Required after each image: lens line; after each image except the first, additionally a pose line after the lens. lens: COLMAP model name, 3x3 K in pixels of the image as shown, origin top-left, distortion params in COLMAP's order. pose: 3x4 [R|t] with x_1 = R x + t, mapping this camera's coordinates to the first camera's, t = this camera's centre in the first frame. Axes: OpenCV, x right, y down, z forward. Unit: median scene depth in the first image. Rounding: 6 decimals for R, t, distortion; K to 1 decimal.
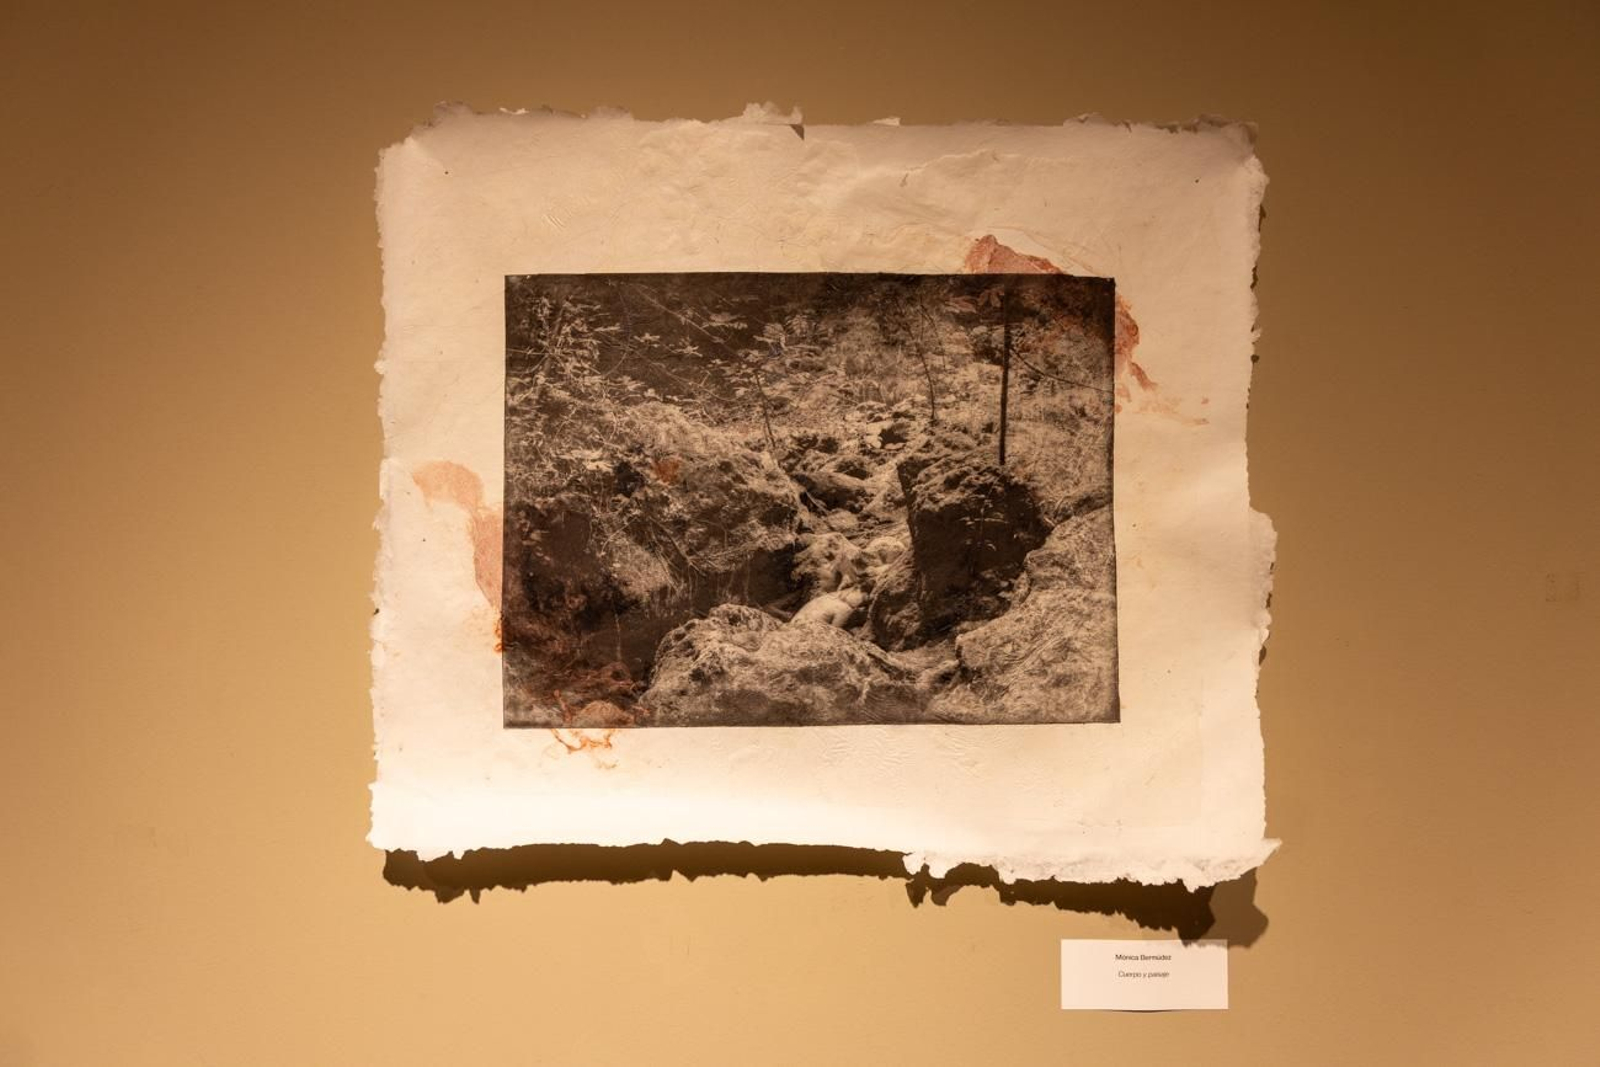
lens RADIAL K [[1128.6, 0, 797.8], [0, 1128.6, 488.1], [0, 0, 1]] dist [0.071300, 0.001690]
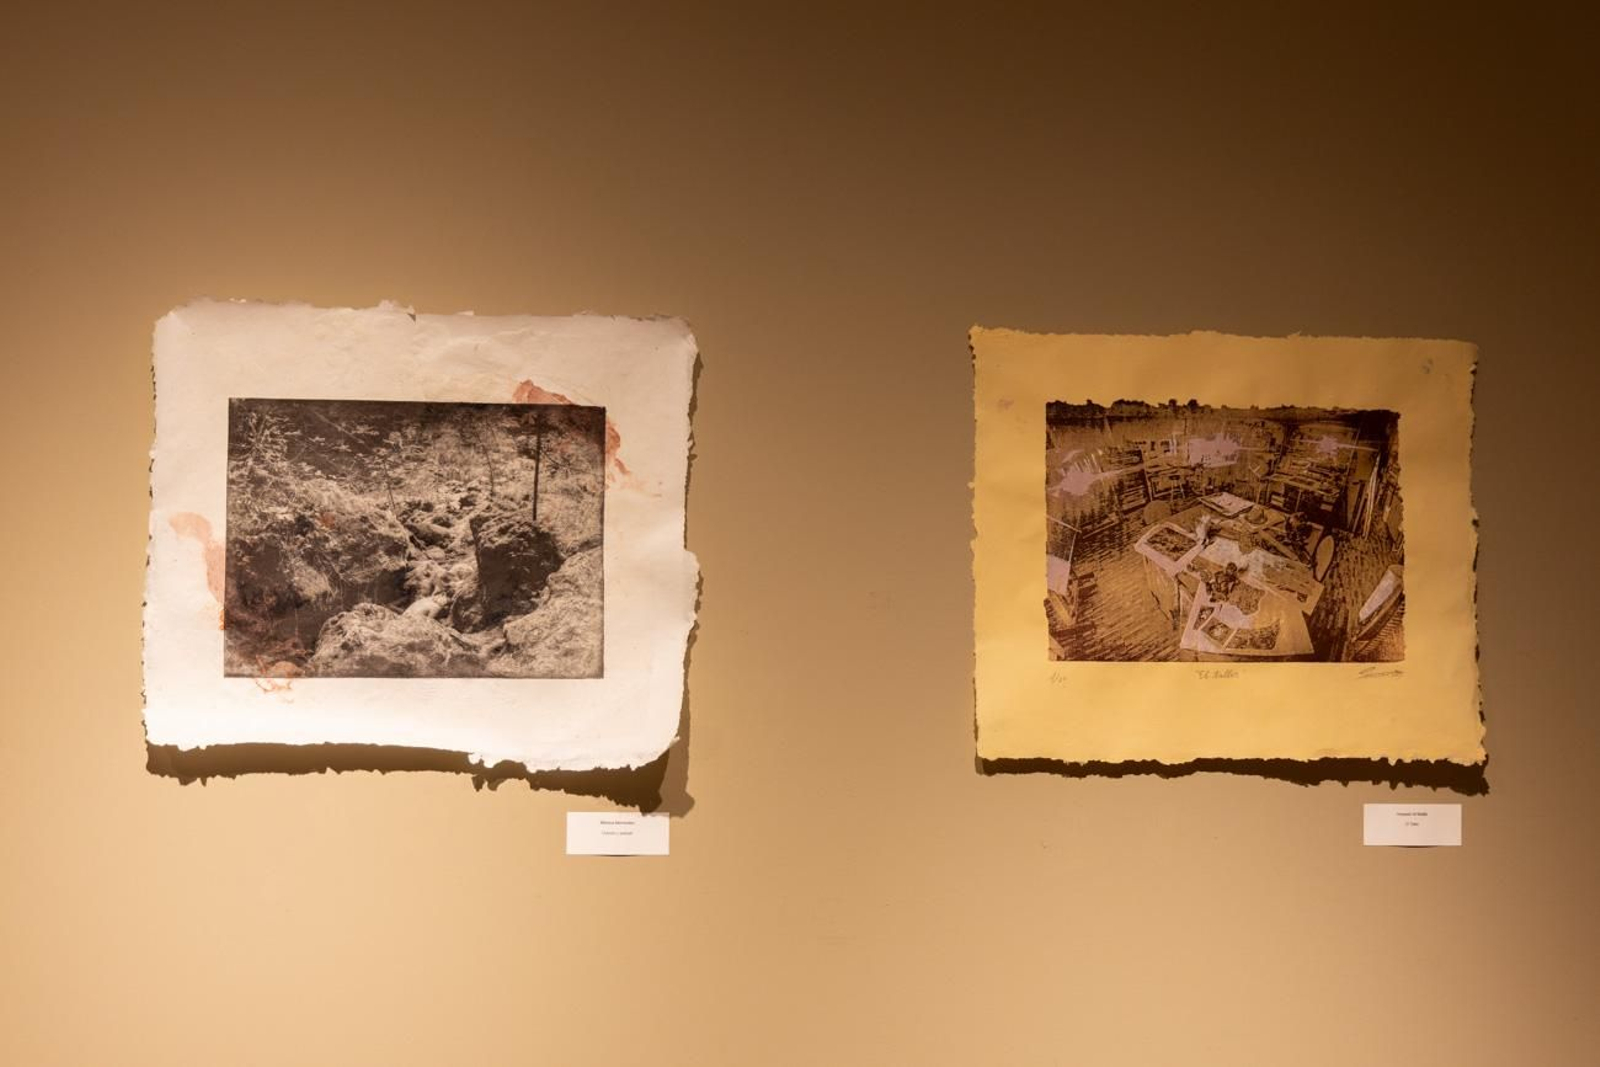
lens RADIAL K [[3138.0, 0, 795.2], [0, 3138.0, 535.7], [0, 0, 1]] dist [-0.105756, 0.000000]
pose [[0.993089, 0.016288, 0.116227, 0.028886], [-0.021110, 0.998962, 0.040375, -0.189058], [-0.115448, -0.042550, 0.992402, -3.534664]]
